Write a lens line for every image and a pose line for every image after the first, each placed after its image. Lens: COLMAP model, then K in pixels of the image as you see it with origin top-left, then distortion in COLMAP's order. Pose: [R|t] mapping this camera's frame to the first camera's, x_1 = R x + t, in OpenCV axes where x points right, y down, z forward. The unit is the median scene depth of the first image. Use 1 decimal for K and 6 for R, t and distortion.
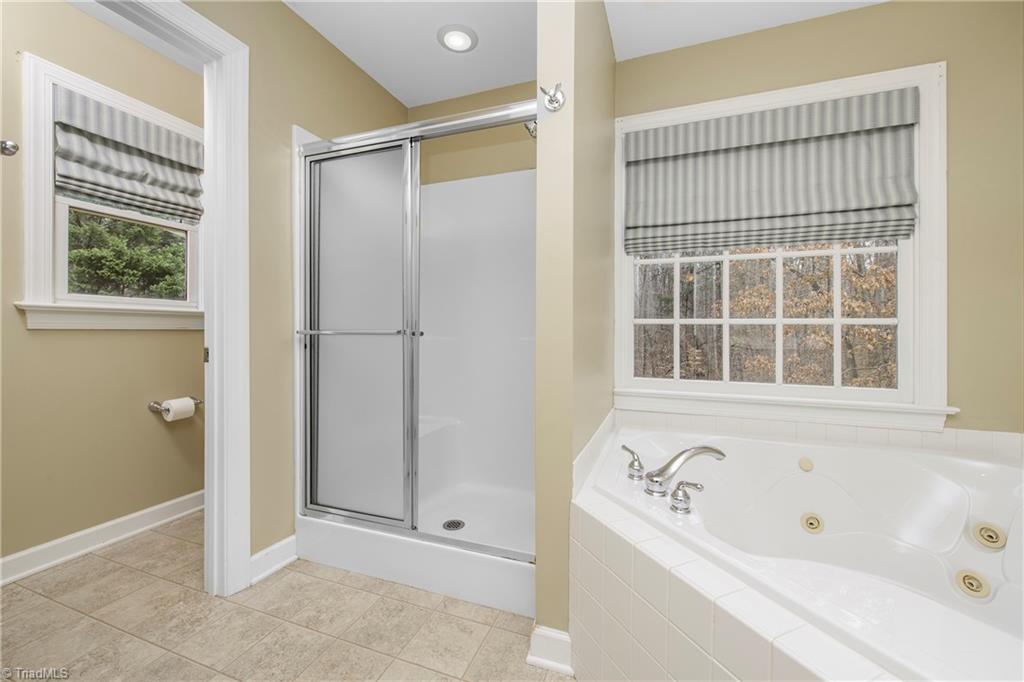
lens RADIAL K [[409.8, 0, 514.5], [0, 409.8, 323.8], [0, 0, 1]] dist [0.001624, 0.000063]
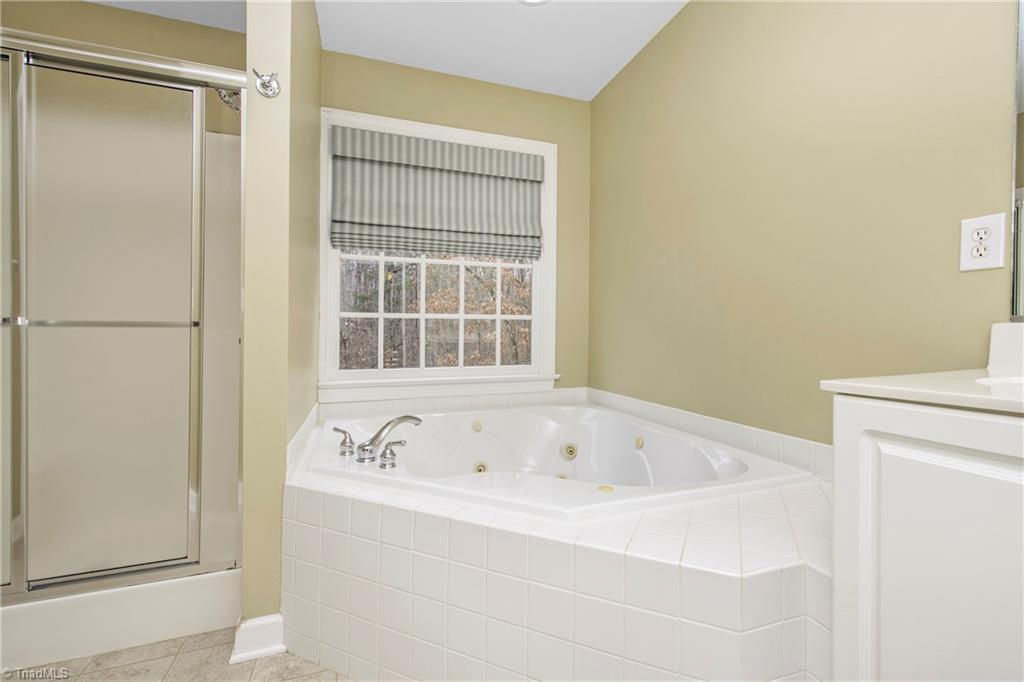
lens RADIAL K [[446.2, 0, 515.0], [0, 446.2, 326.2], [0, 0, 1]] dist [0.012884, 0.000117]
pose [[0.775766, 0.006165, 0.630991, -0.089702], [-0.009081, 0.999958, 0.001394, 0.021627], [-0.630956, -0.006811, 0.775789, -0.166176]]
